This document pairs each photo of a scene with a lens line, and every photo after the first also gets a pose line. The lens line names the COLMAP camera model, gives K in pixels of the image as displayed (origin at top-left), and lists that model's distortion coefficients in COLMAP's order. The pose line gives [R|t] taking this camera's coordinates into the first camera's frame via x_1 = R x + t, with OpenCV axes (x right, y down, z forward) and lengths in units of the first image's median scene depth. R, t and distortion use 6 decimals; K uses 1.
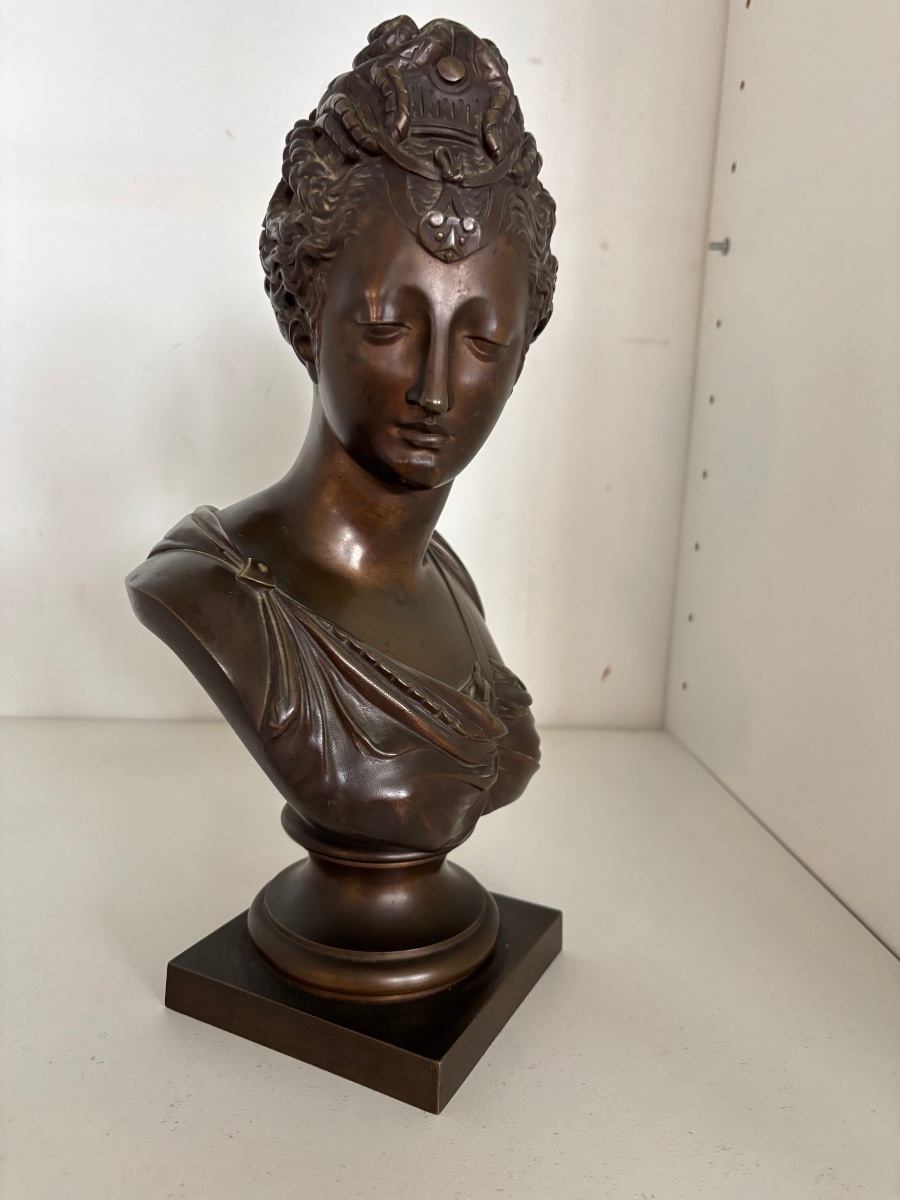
lens RADIAL K [[951.7, 0, 452.7], [0, 951.7, 604.3], [0, 0, 1]] dist [-0.052583, -0.004509]
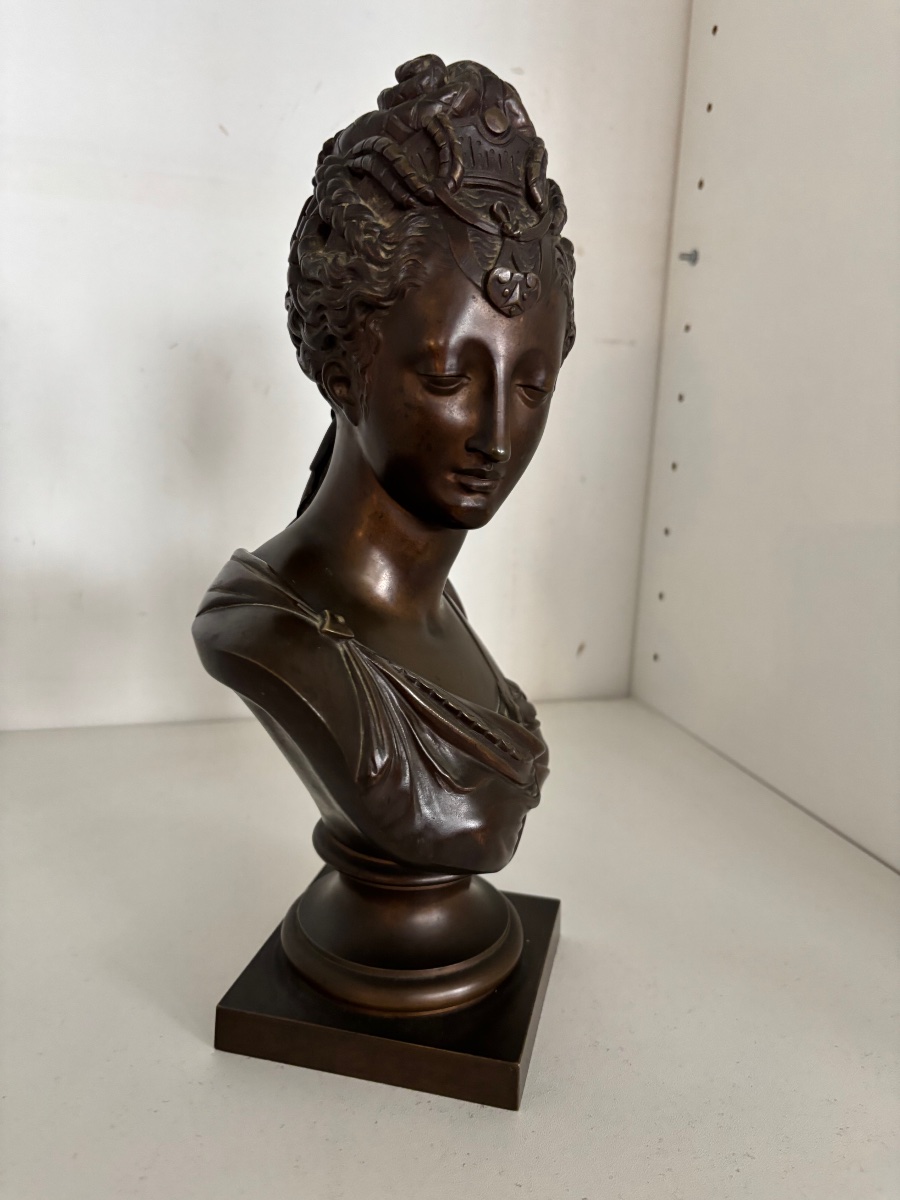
lens RADIAL K [[951.7, 0, 450.2], [0, 951.7, 603.5], [0, 0, 1]] dist [-0.052583, -0.004509]
pose [[0.973100, -0.052750, 0.224264, -0.304477], [0.041650, 0.997675, 0.053945, -0.101851], [-0.226588, -0.043154, 0.973034, -0.008327]]
